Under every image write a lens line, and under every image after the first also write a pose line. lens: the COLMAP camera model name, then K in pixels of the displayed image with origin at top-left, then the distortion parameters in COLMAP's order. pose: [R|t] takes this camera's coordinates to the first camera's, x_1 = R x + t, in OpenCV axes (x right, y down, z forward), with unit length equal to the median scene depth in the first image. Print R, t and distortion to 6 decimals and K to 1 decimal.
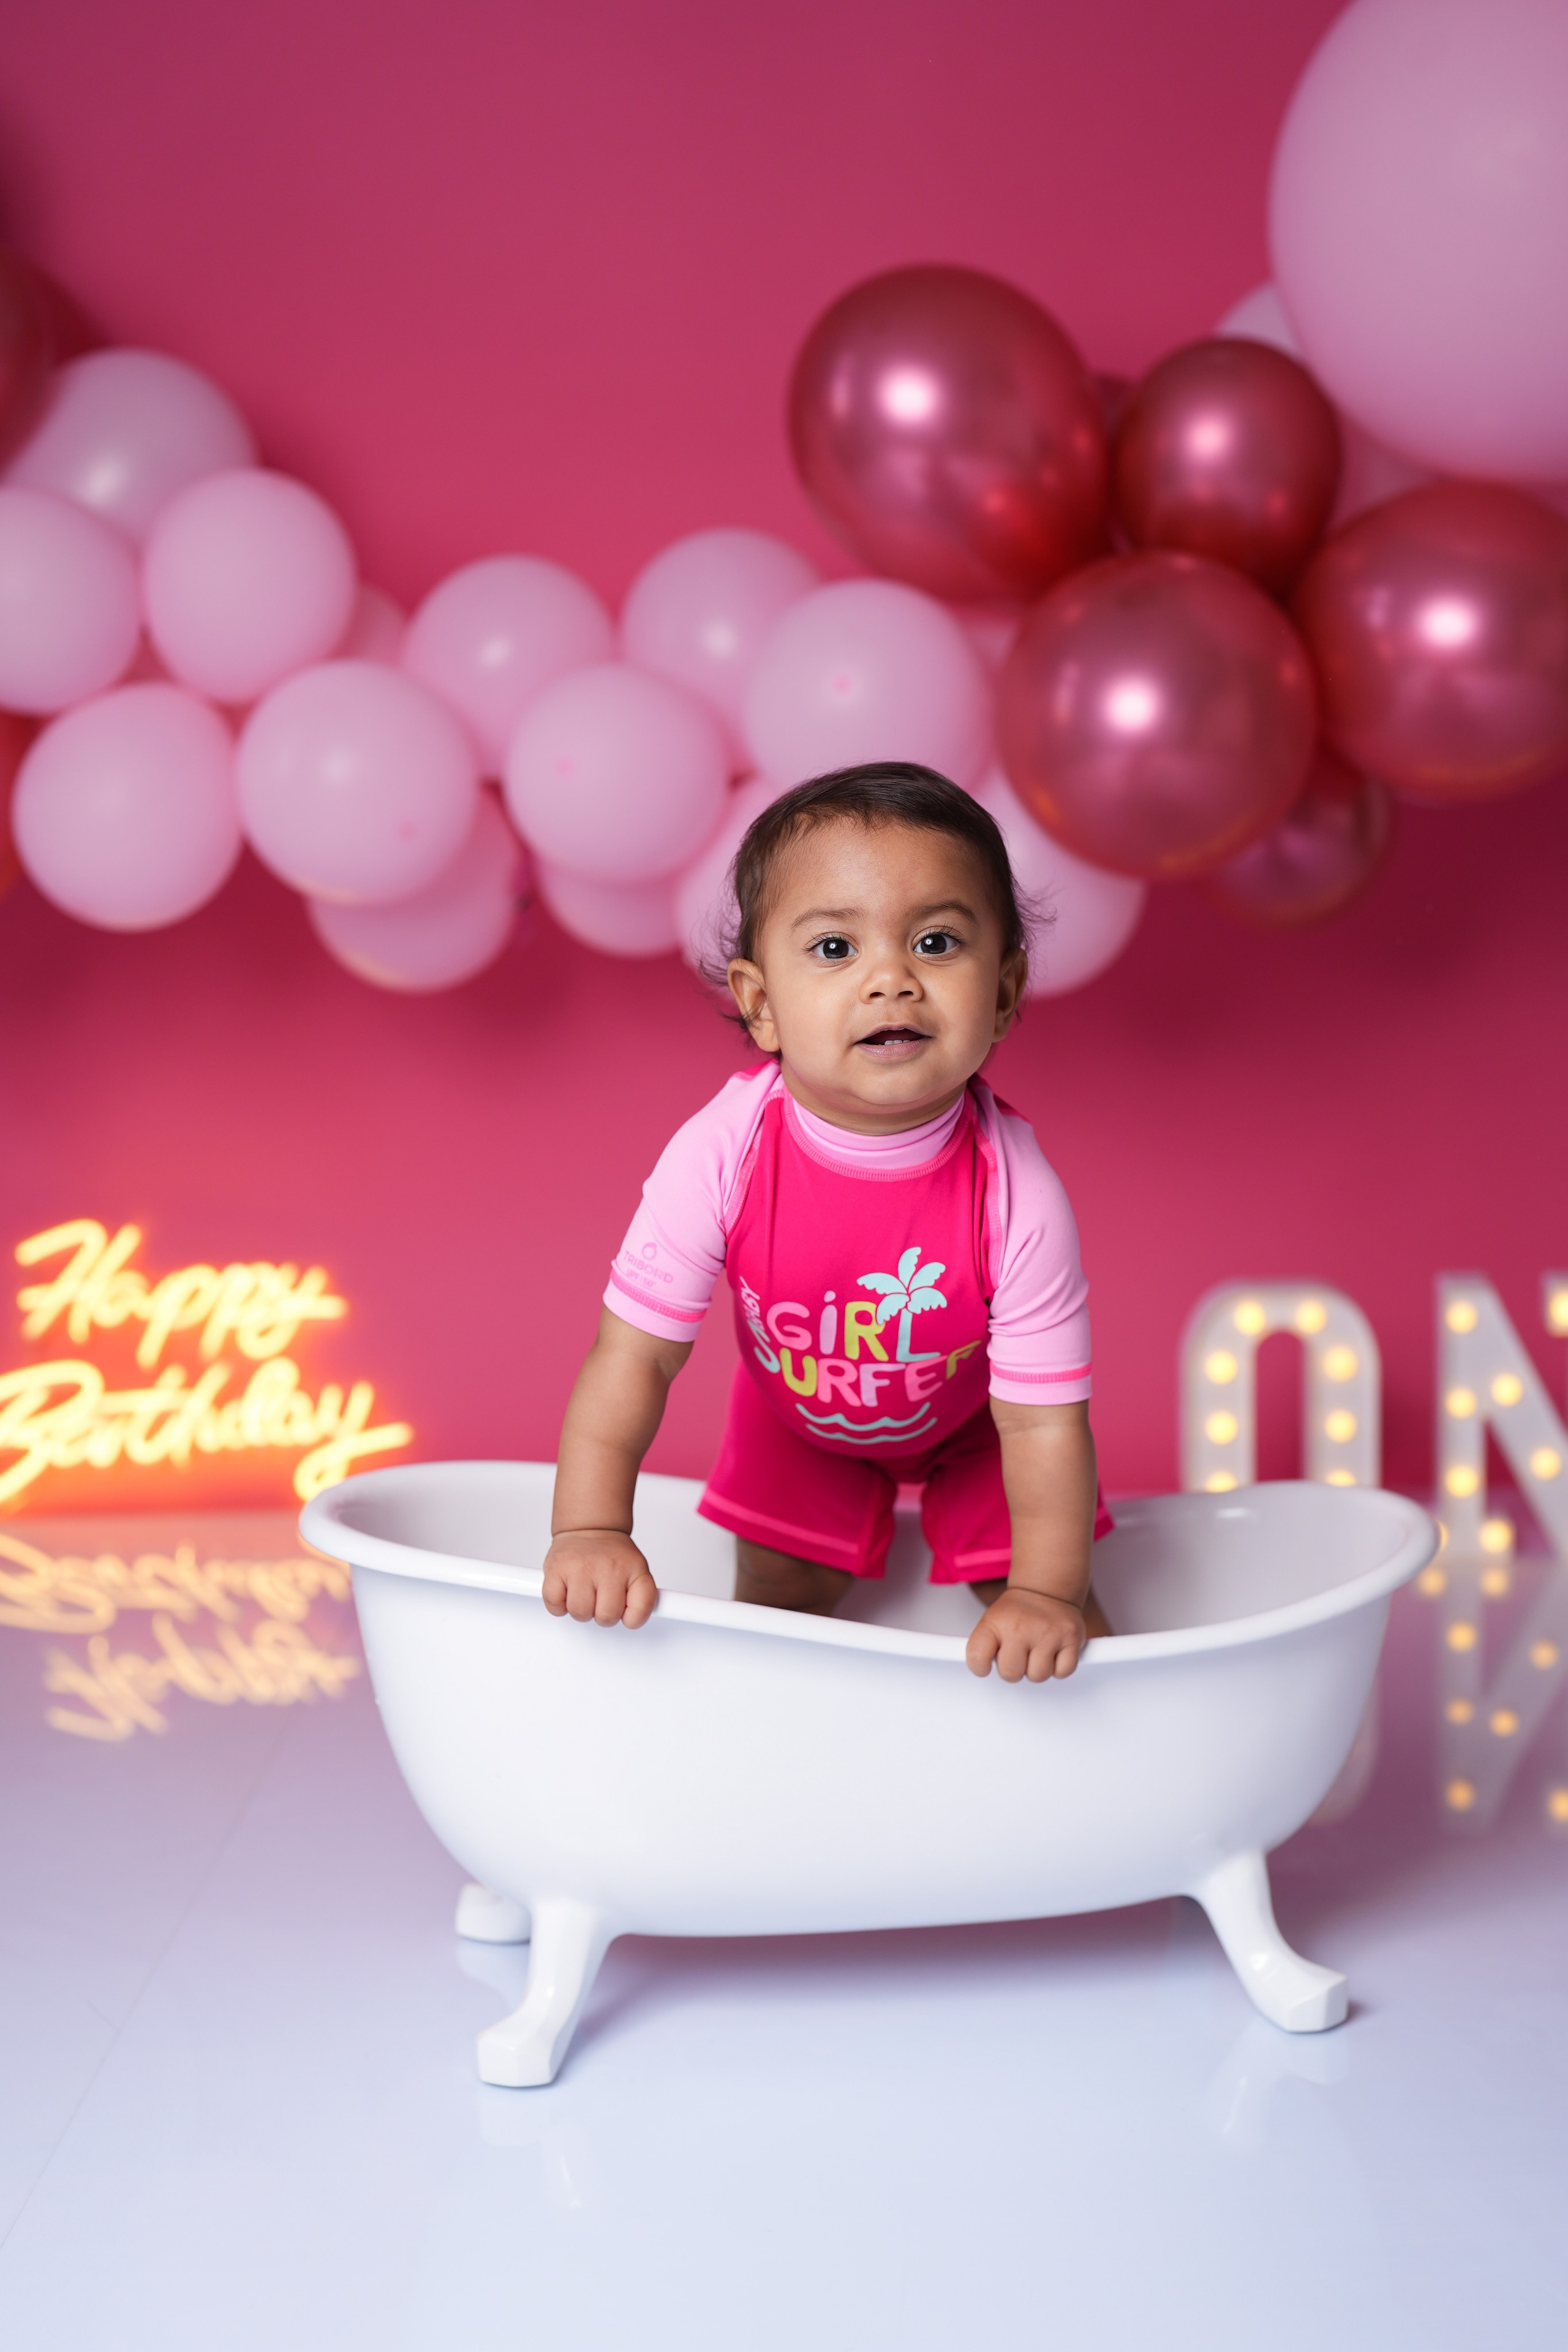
lens RADIAL K [[3378.8, 0, 742.4], [0, 3378.8, 1177.0], [0, 0, 1]] dist [0.024348, 0.000000]
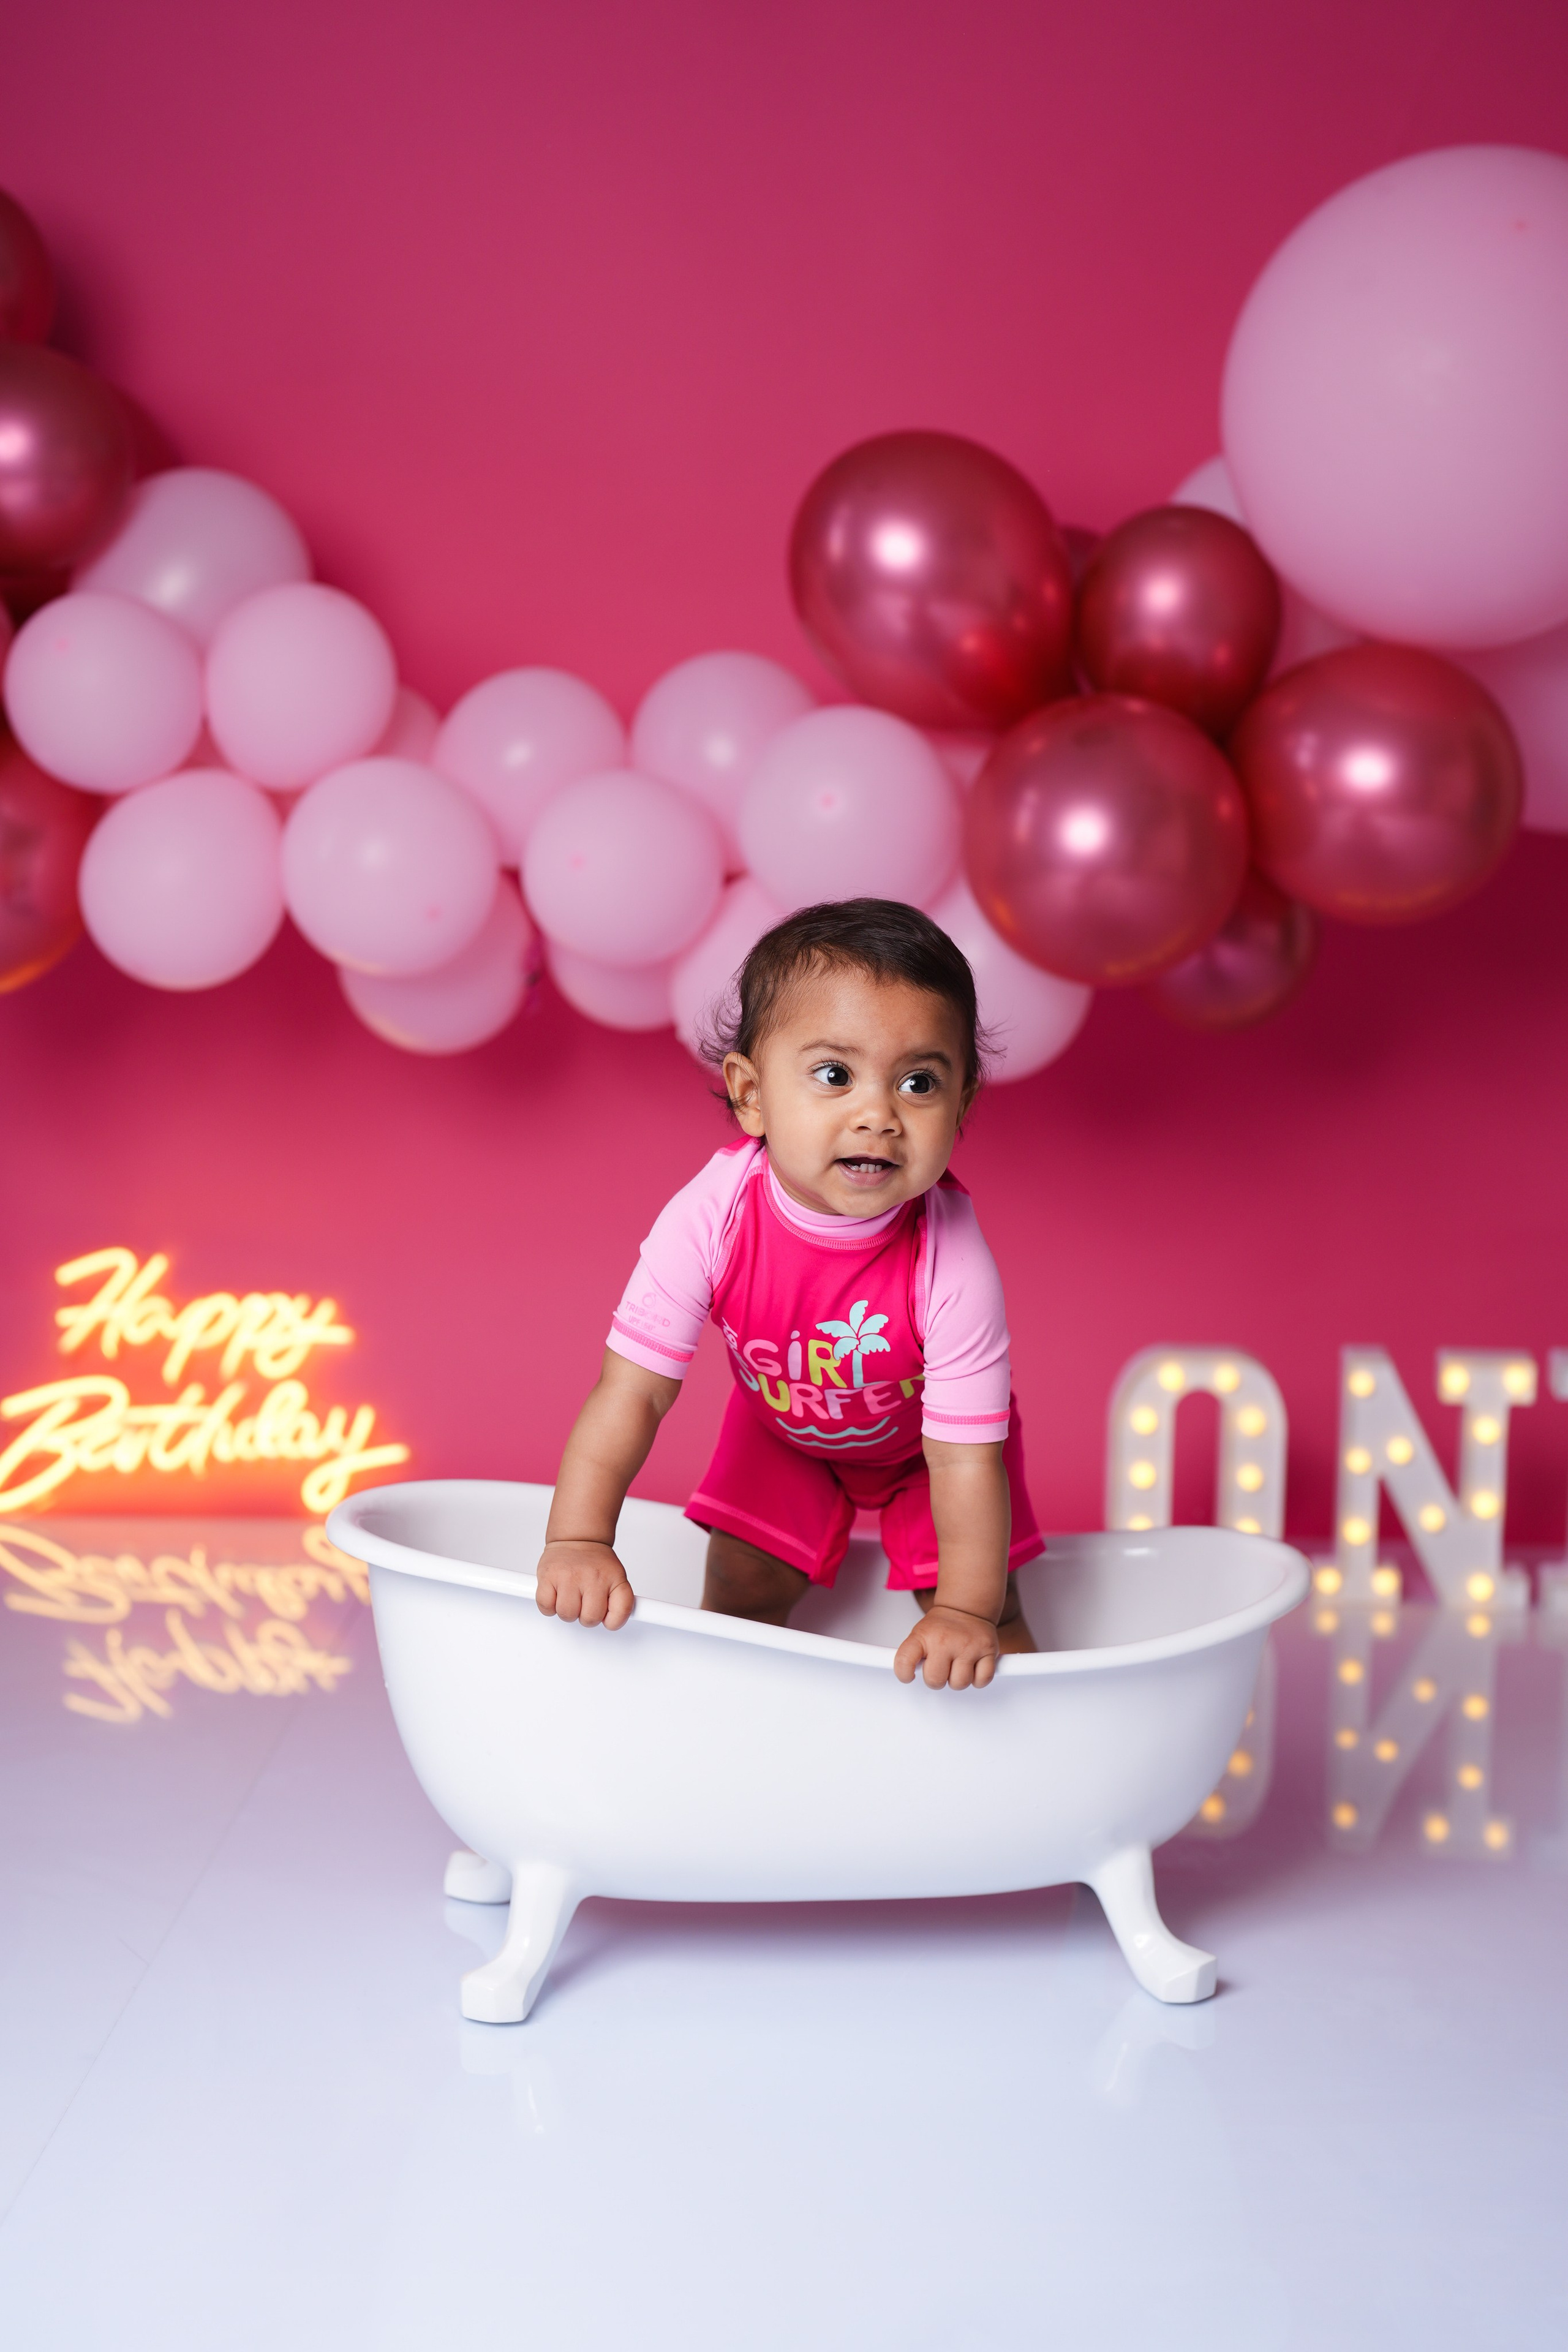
lens RADIAL K [[3378.8, 0, 794.8], [0, 3378.8, 1167.3], [0, 0, 1]] dist [0.024348, 0.000000]
pose [[0.998954, 0.040037, 0.022086, -0.001089], [-0.039760, 0.999127, -0.012850, -0.007674], [-0.022581, 0.011959, 0.999673, -0.100463]]
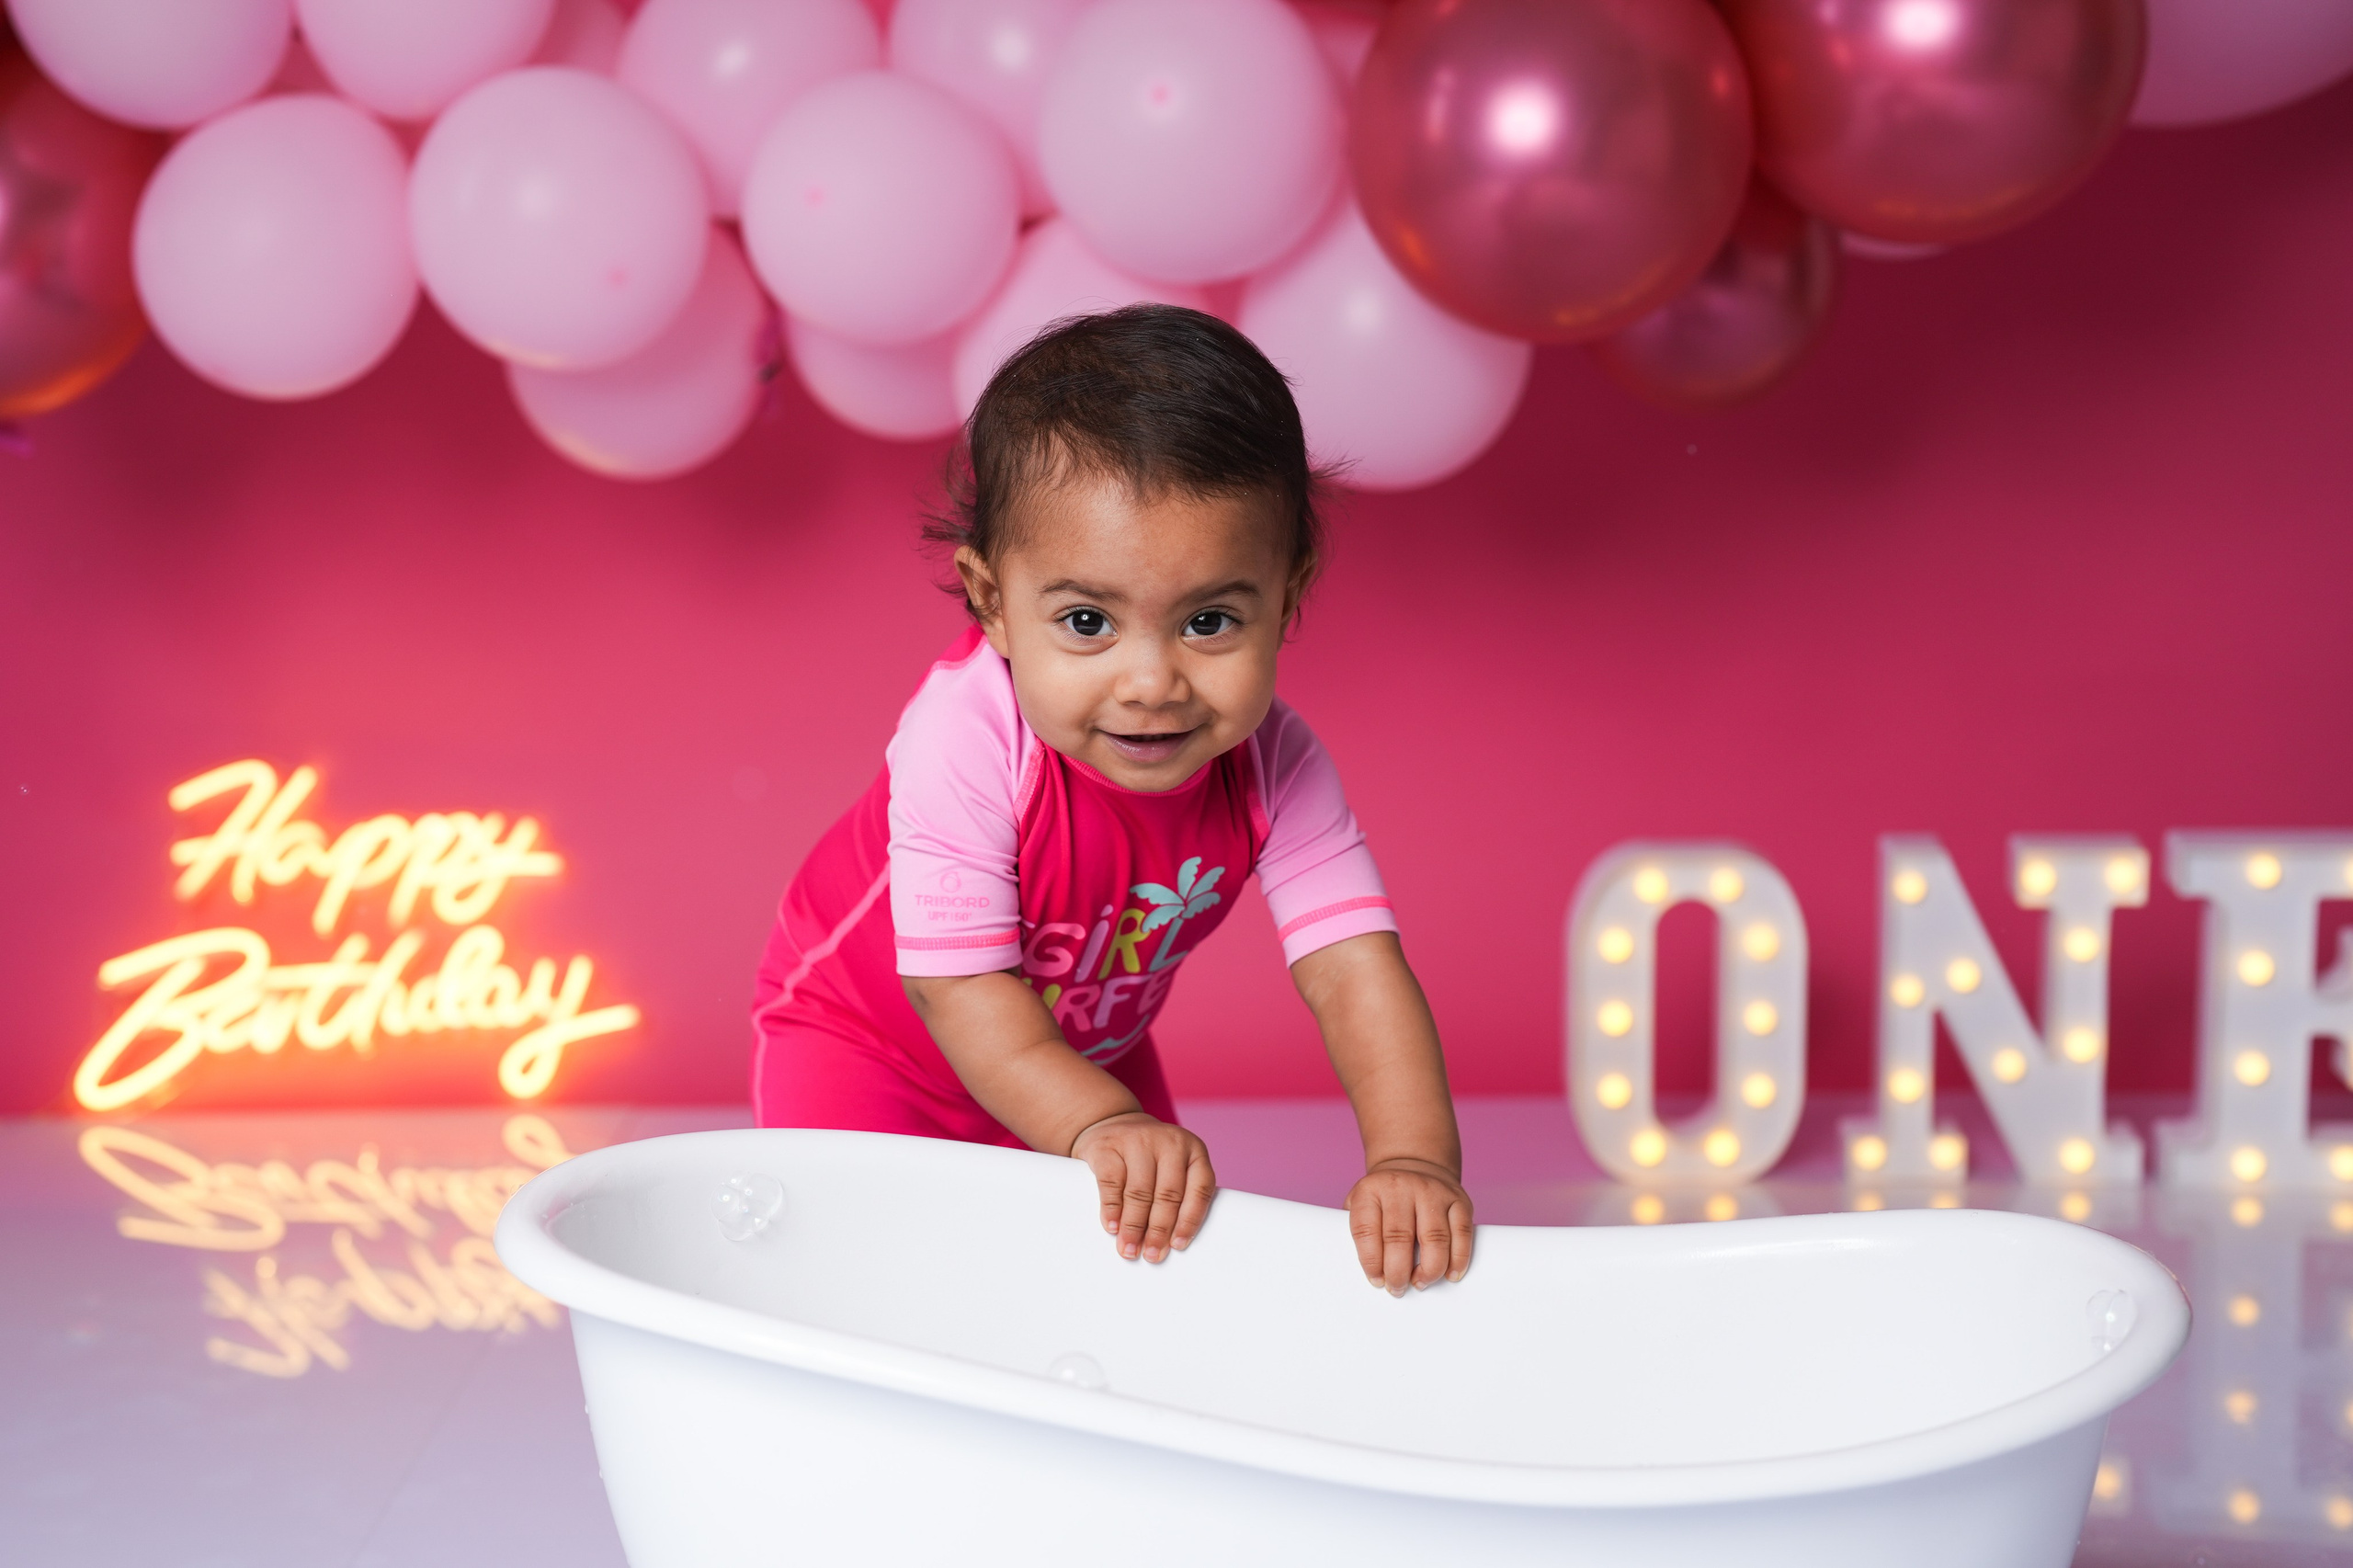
lens RADIAL K [[3380.1, 0, 1074.6], [0, 3380.1, 785.7], [0, 0, 1]] dist [0.024348, 0.000000]
pose [[0.999975, 0.006516, 0.002812, 0.006954], [-0.006567, 0.999810, 0.018372, 0.002798], [-0.002691, -0.018390, 0.999827, 0.165195]]
